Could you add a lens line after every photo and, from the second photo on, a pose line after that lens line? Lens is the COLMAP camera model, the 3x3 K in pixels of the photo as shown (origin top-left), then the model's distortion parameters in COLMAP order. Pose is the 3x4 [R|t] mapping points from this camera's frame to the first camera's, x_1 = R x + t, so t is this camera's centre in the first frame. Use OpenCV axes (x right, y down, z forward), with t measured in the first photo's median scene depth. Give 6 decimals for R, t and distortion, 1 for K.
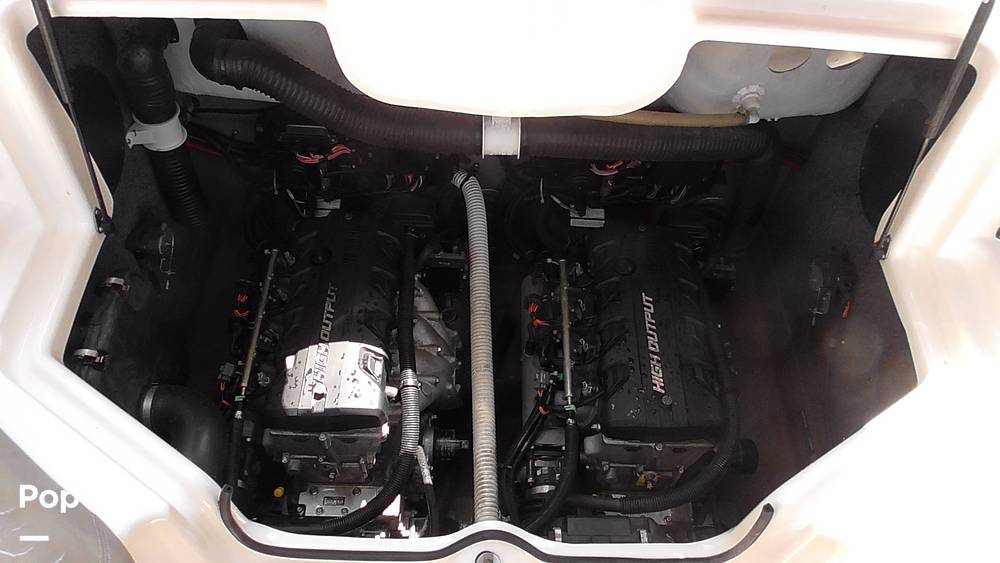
lens RADIAL K [[757.5, 0, 496.6], [0, 757.5, 282.5], [0, 0, 1]] dist [0.000841, -0.008106]
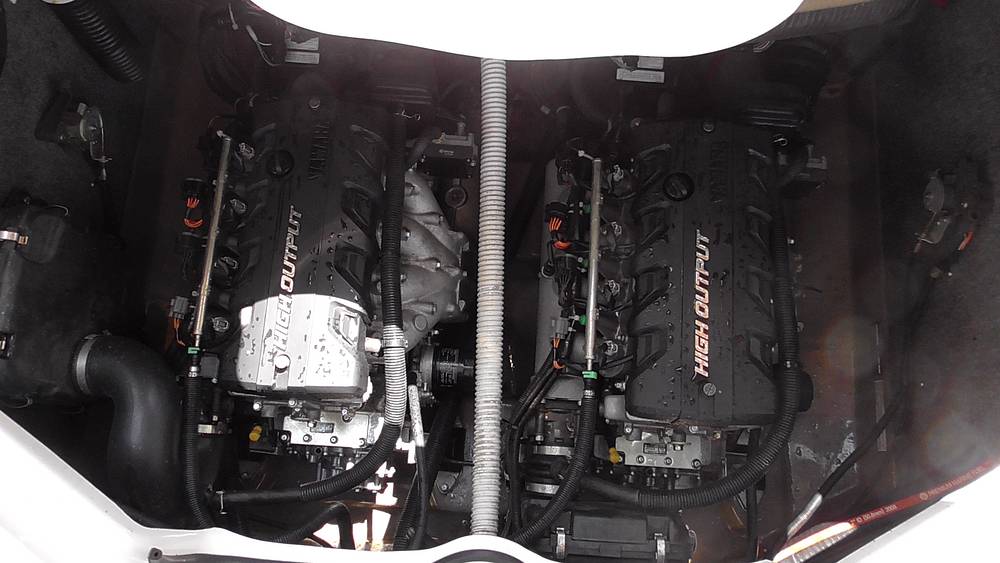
lens RADIAL K [[757.5, 0, 496.6], [0, 757.5, 282.5], [0, 0, 1]] dist [0.000841, -0.008106]
pose [[0.997359, 0.042126, -0.059170, 0.039806], [-0.015647, 0.920118, 0.391329, -0.237274], [0.070928, -0.389370, 0.918346, 0.270296]]
